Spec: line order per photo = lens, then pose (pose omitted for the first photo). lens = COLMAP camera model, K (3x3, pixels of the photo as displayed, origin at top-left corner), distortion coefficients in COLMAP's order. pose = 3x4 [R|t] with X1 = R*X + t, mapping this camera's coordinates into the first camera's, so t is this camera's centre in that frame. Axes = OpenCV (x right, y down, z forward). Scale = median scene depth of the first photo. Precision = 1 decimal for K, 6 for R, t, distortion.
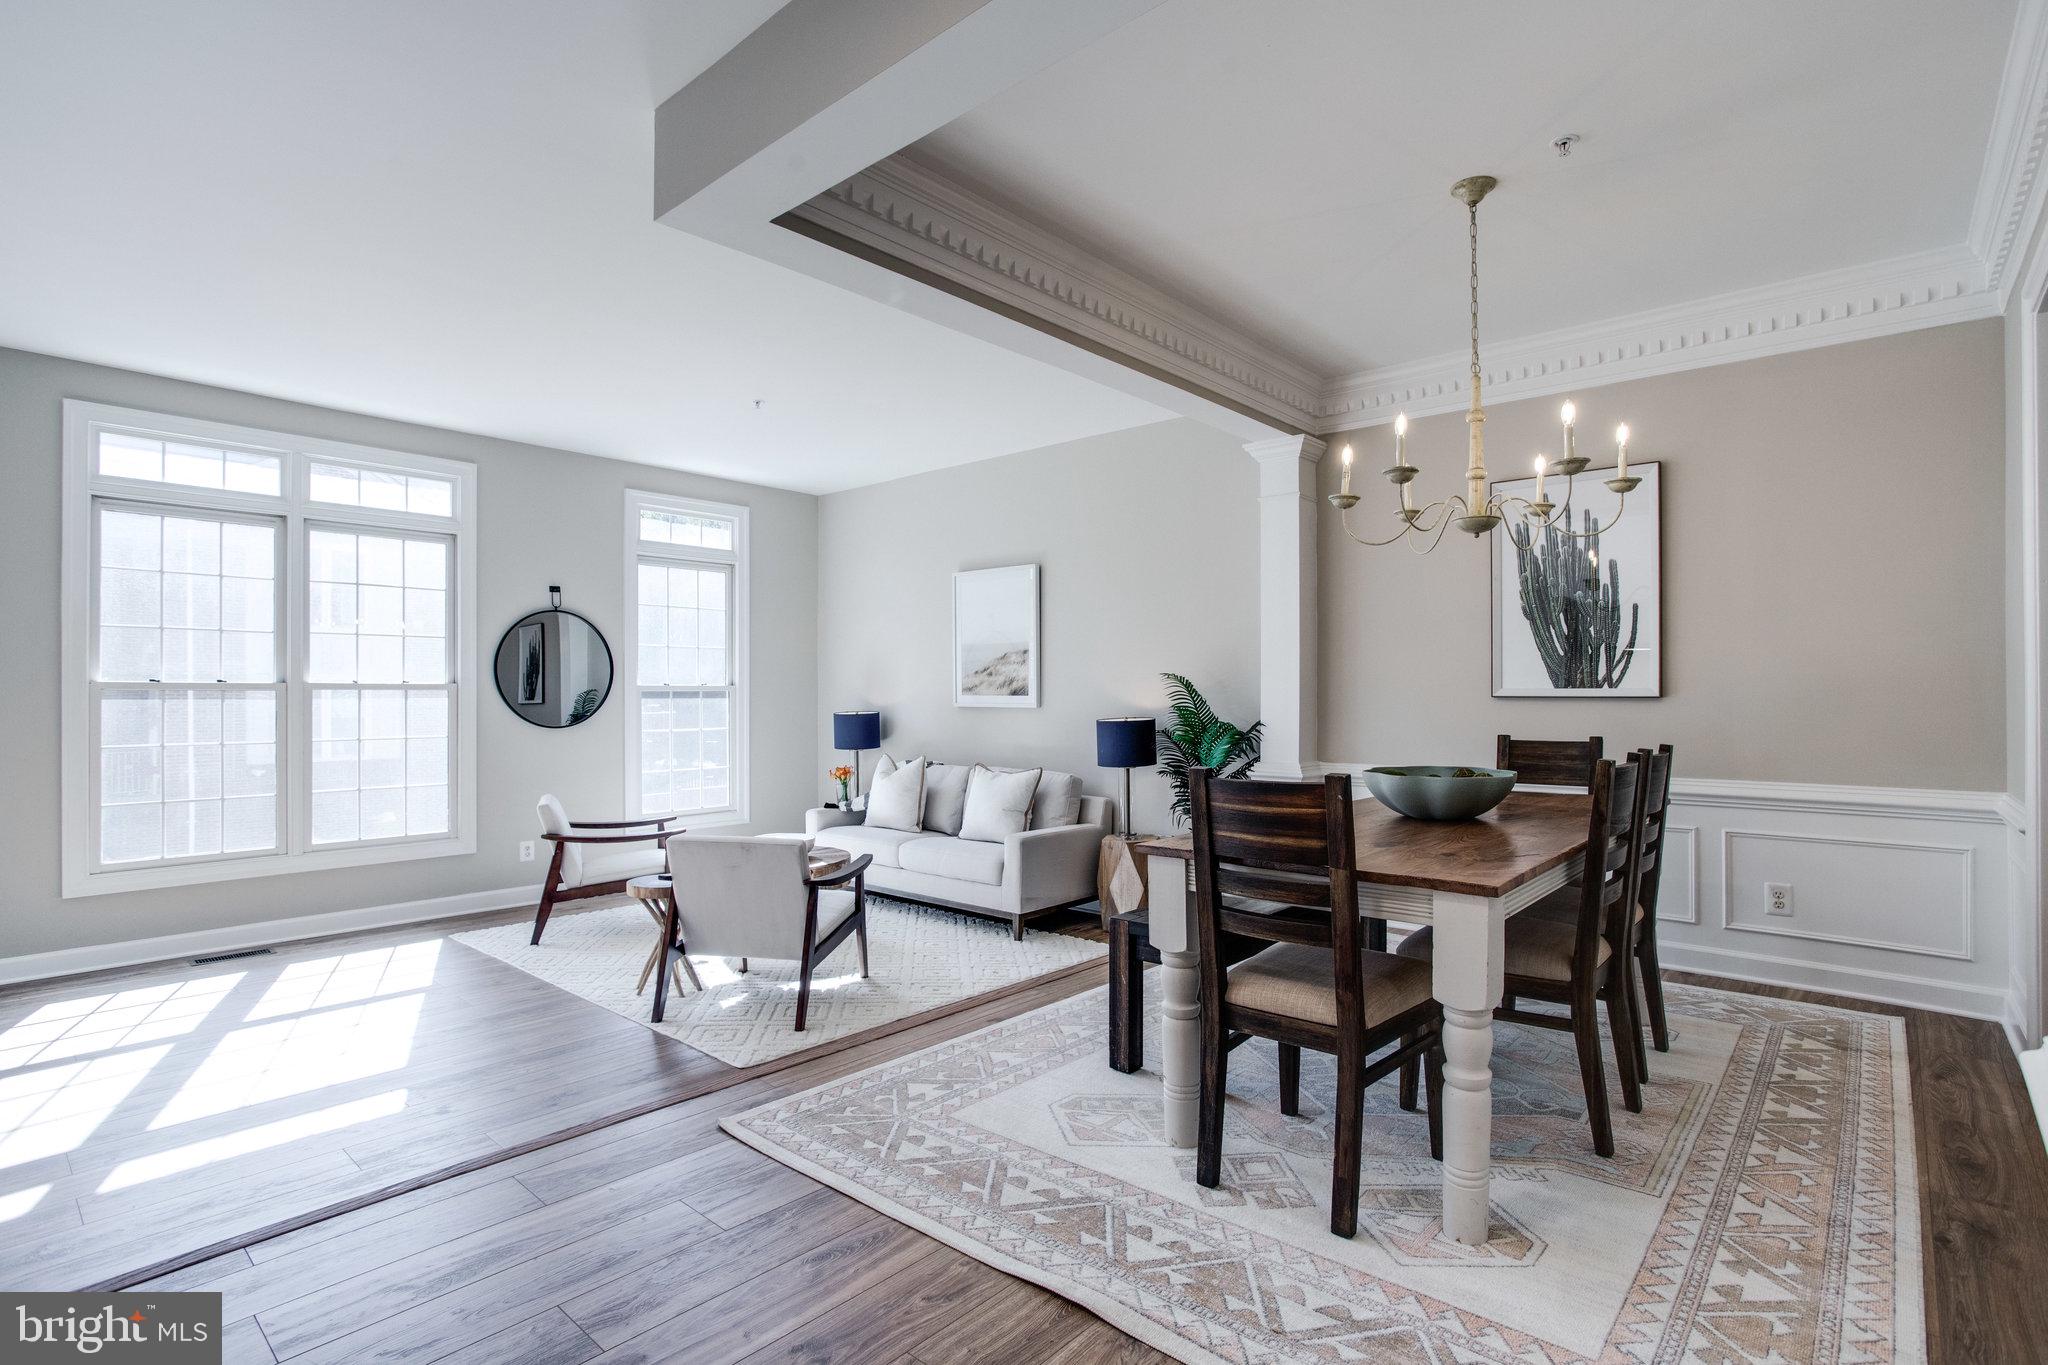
lens RADIAL K [[995.6, 0, 1037.5], [0, 995.6, 691.8], [0, 0, 1]] dist [-0.043128, 0.007052]
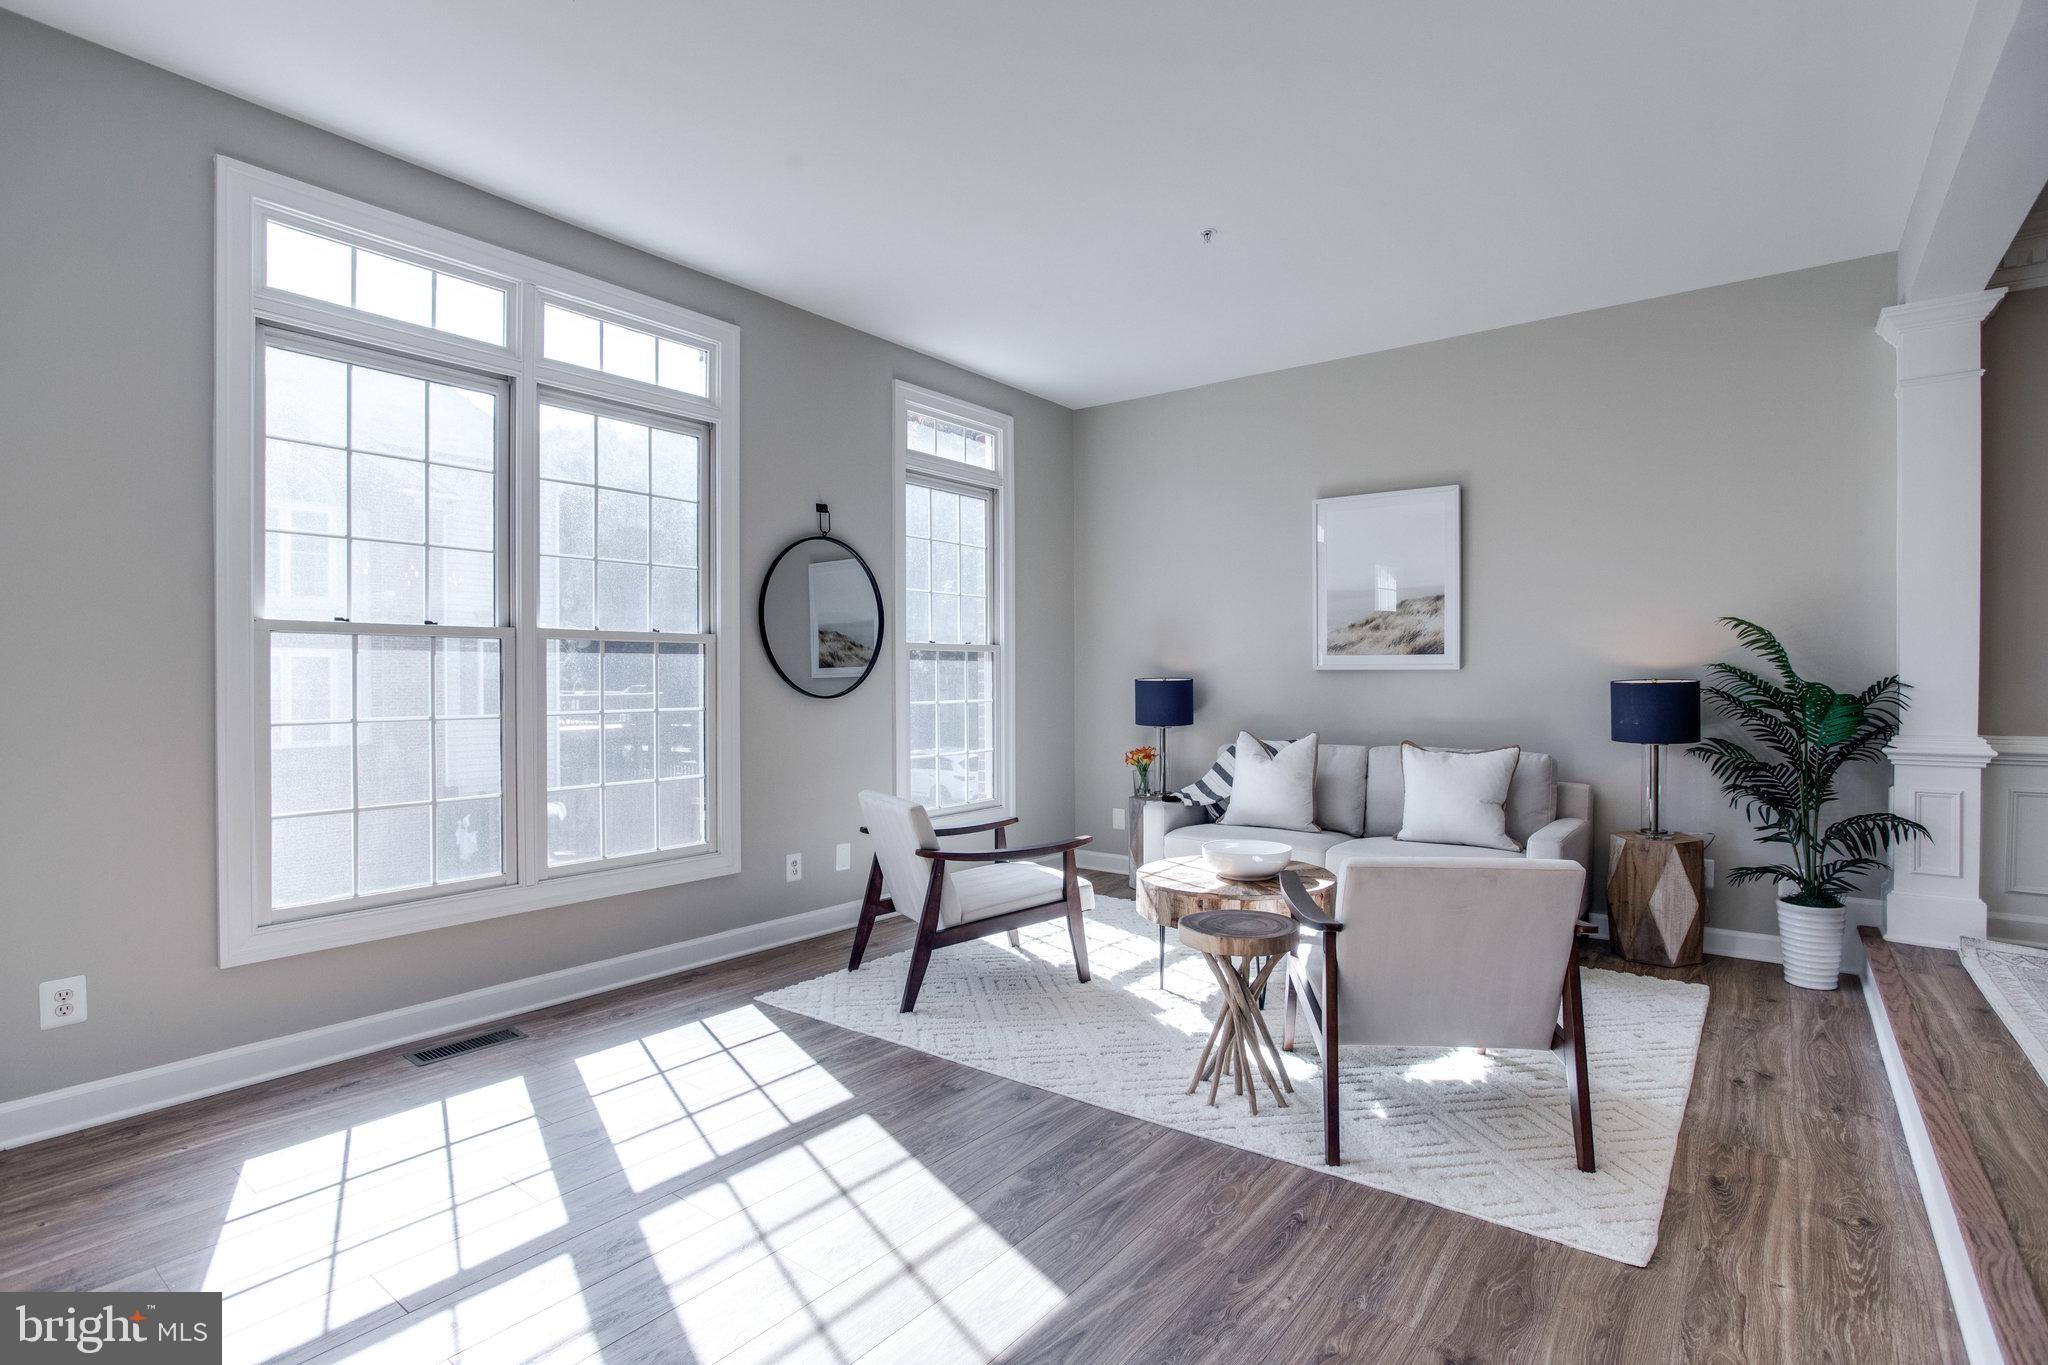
lens RADIAL K [[995.6, 0, 1019.3], [0, 995.6, 683.0], [0, 0, 1]] dist [-0.043128, 0.007052]
pose [[0.998411, -0.001391, 0.056333, -0.412439], [0.001022, 0.999978, 0.006583, 0.022570], [-0.056341, -0.006515, 0.998390, 0.270912]]
